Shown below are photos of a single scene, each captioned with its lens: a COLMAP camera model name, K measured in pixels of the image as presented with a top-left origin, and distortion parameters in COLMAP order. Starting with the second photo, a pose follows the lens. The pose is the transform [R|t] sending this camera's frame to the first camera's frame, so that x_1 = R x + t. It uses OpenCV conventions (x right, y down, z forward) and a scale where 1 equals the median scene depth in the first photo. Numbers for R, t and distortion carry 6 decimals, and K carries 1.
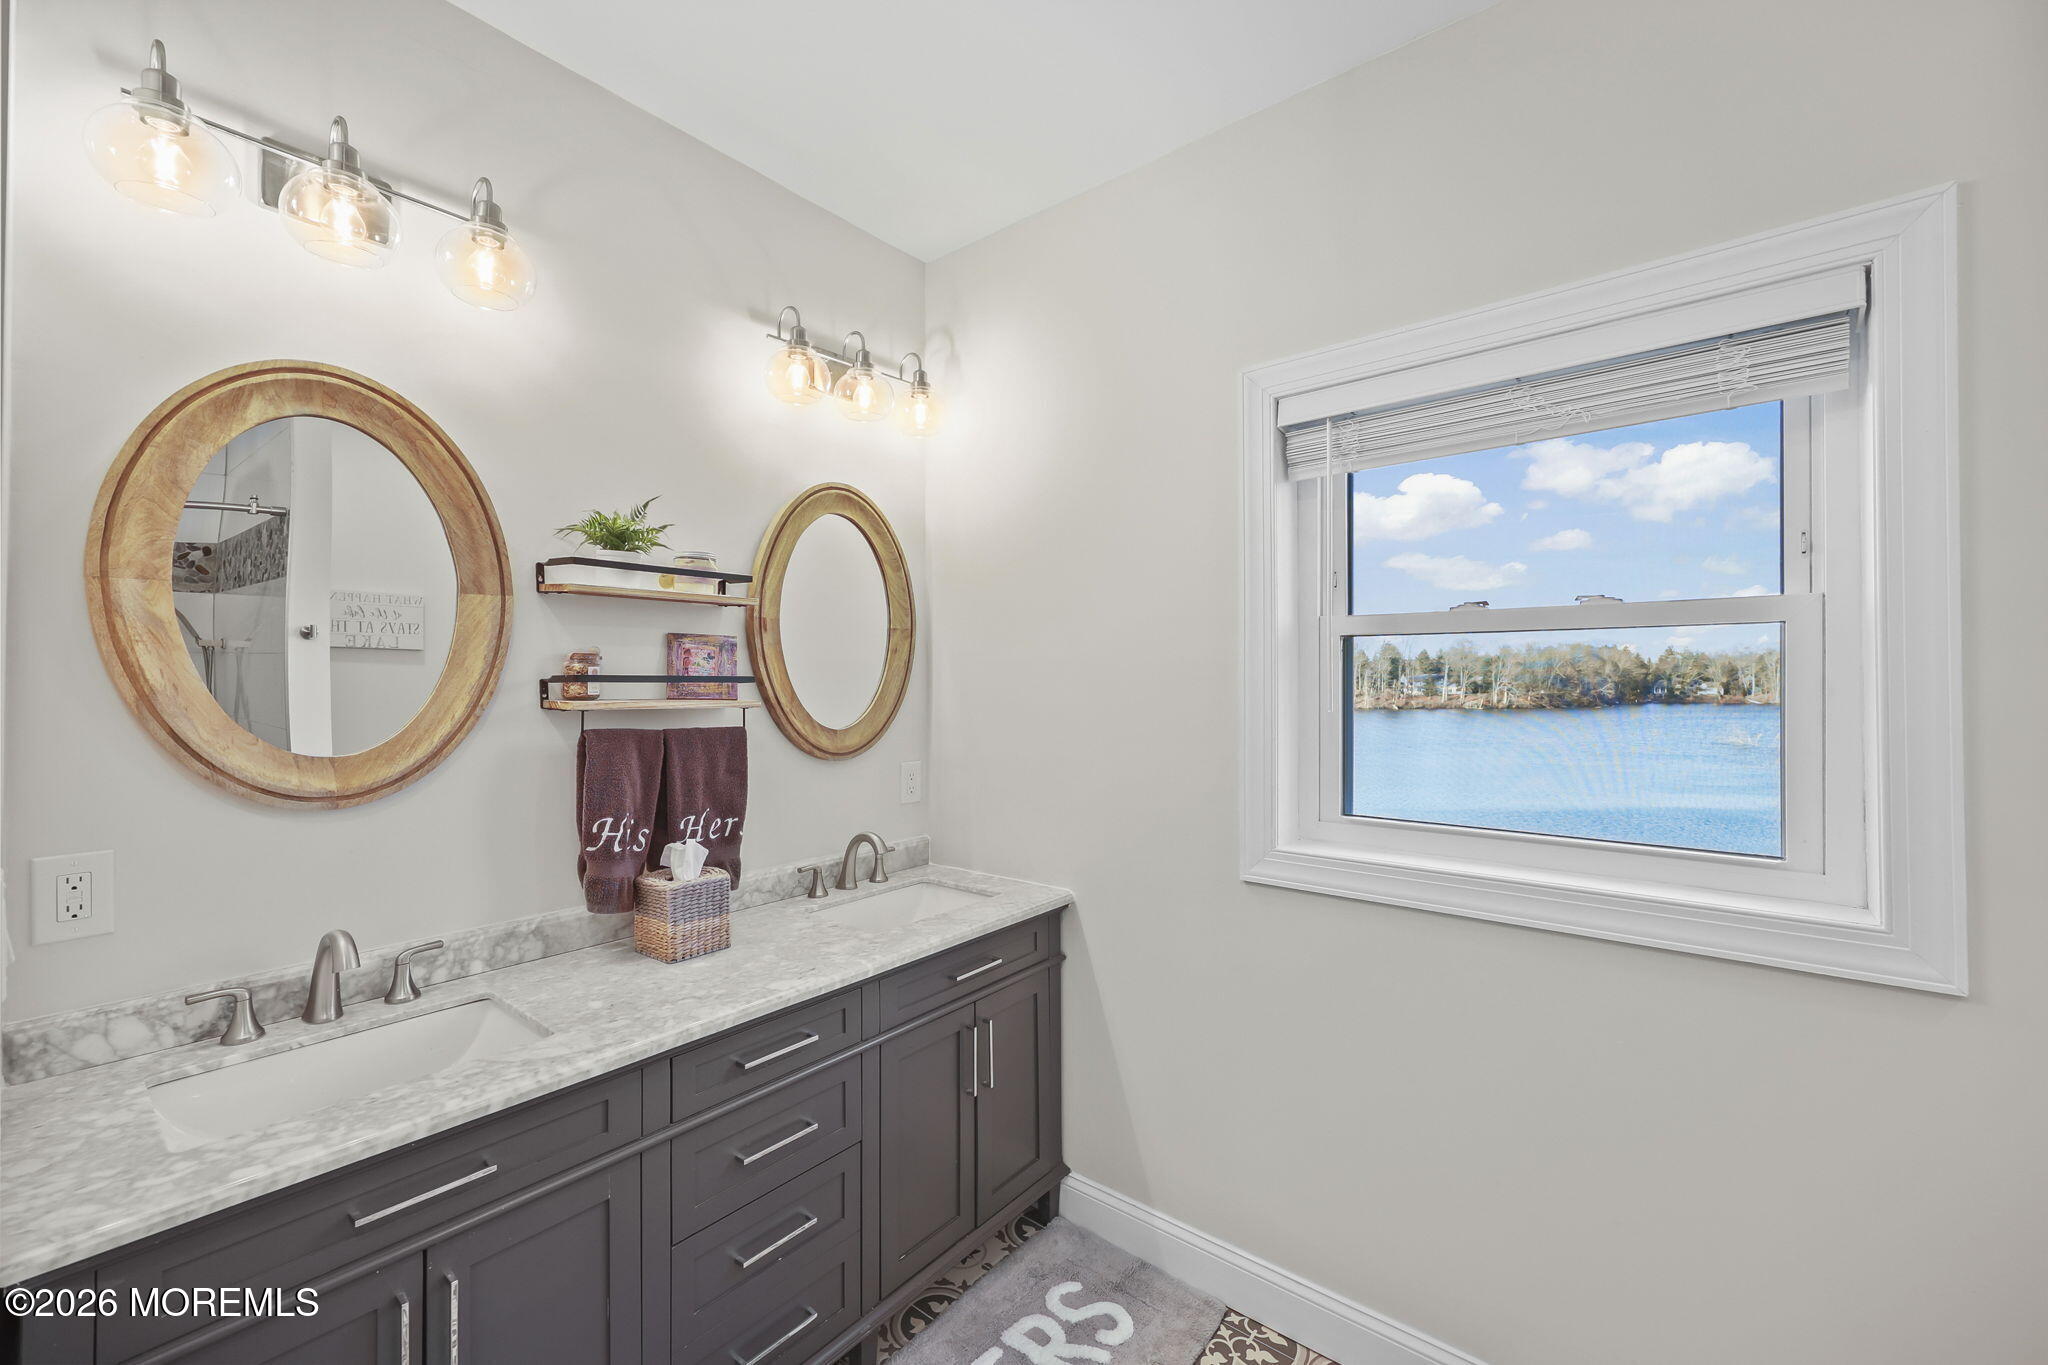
lens RADIAL K [[843.0, 0, 1054.8], [0, 843.0, 676.4], [0, 0, 1]] dist [0.001430, 0.000387]
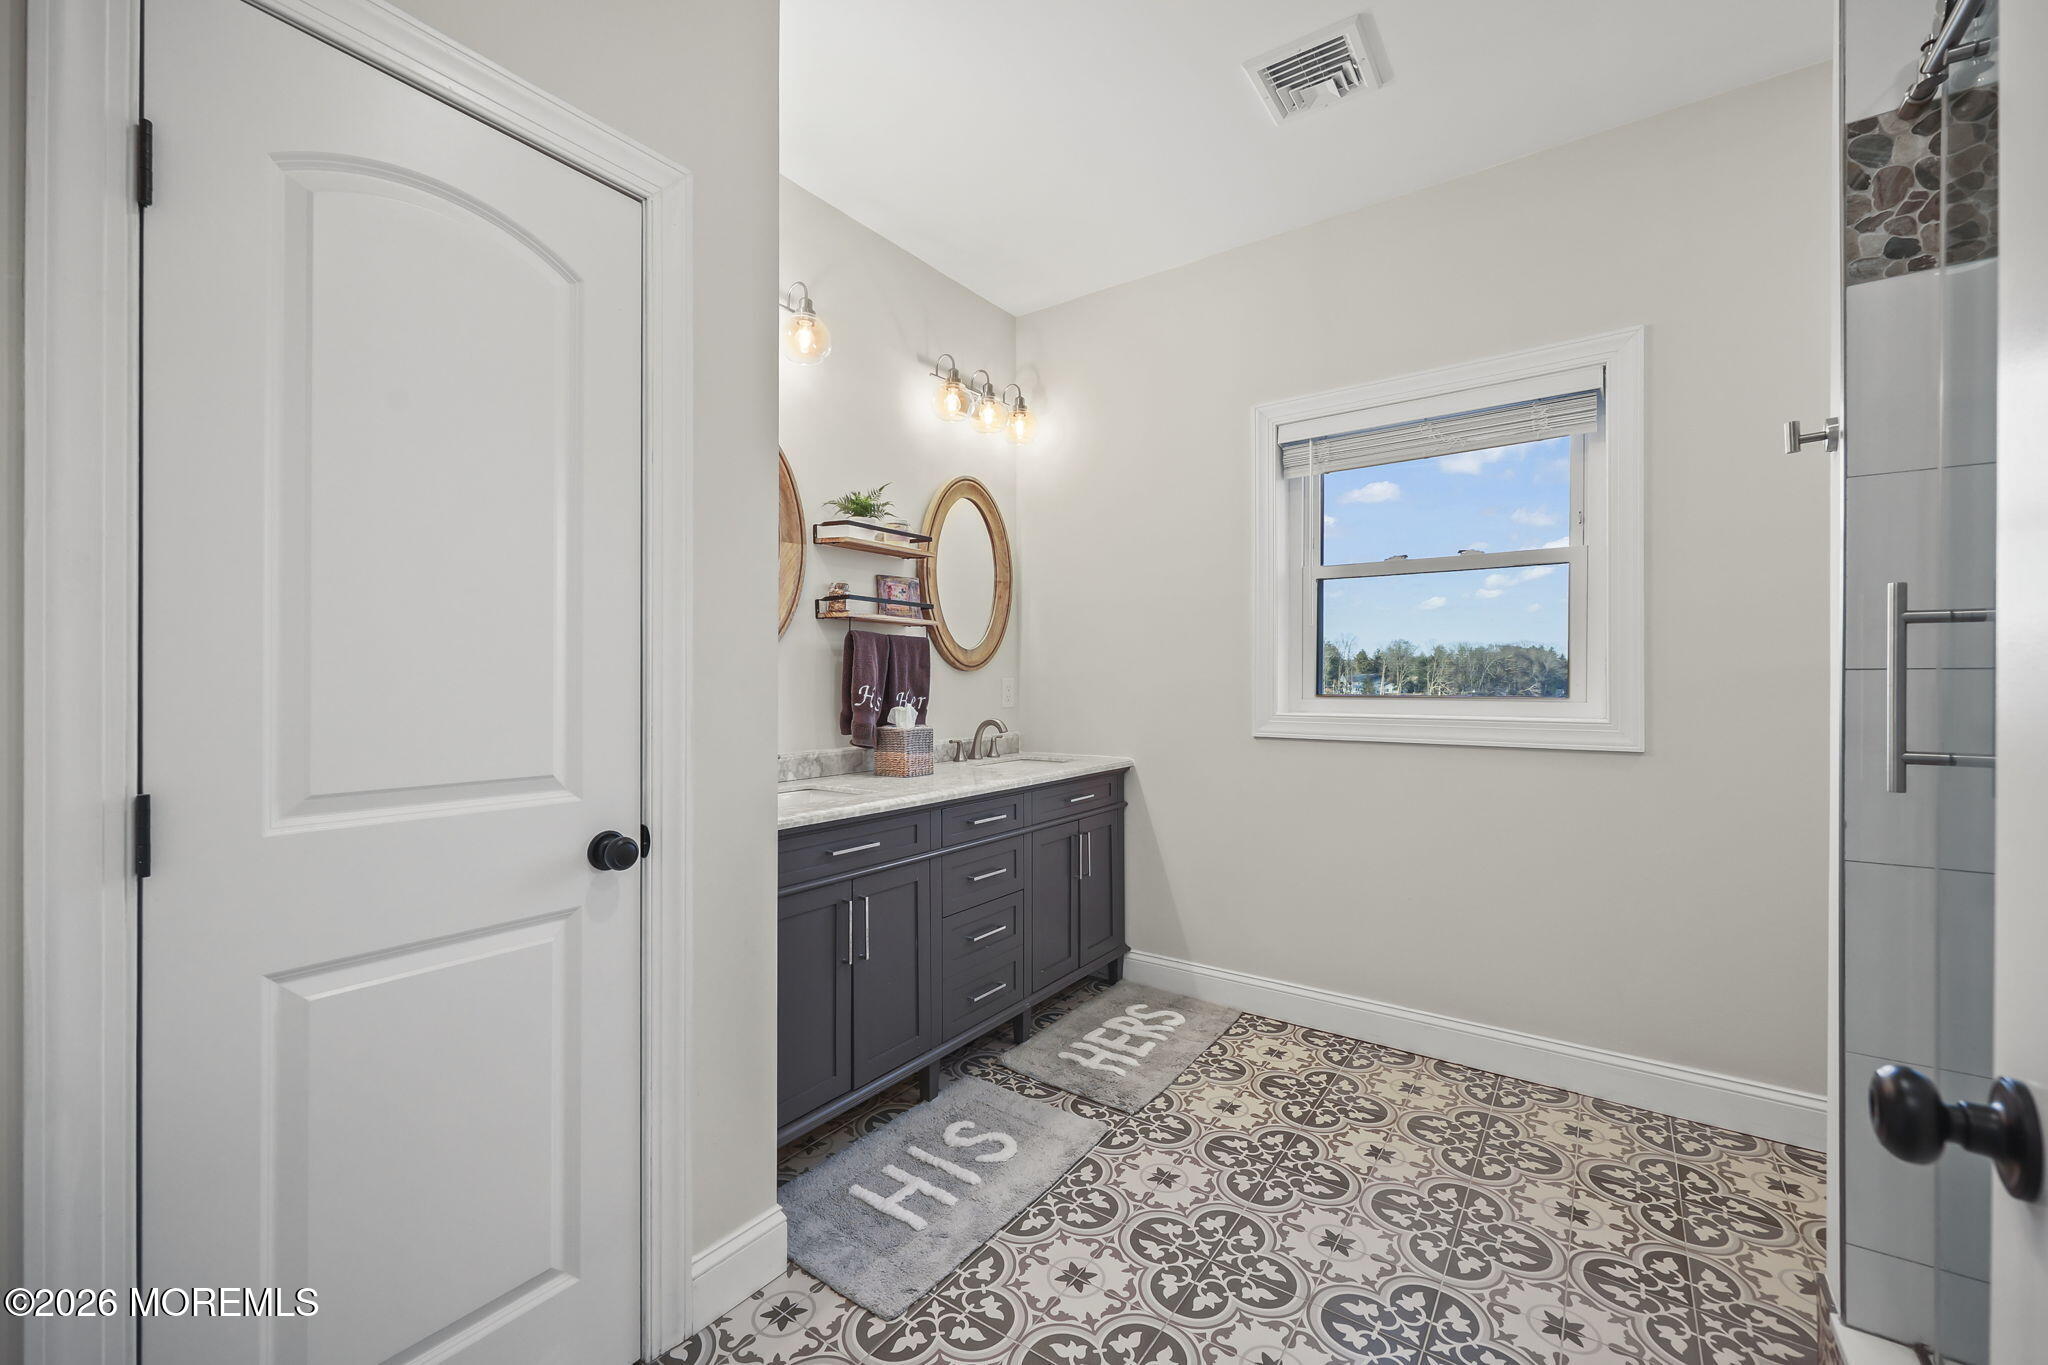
lens RADIAL K [[843.0, 0, 1052.4], [0, 843.0, 688.9], [0, 0, 1]] dist [0.001430, 0.000387]
pose [[0.998177, -0.000831, 0.060352, -0.238533], [-0.000049, 0.999894, 0.014577, 0.130325], [-0.060357, -0.014553, 0.998071, -0.521418]]
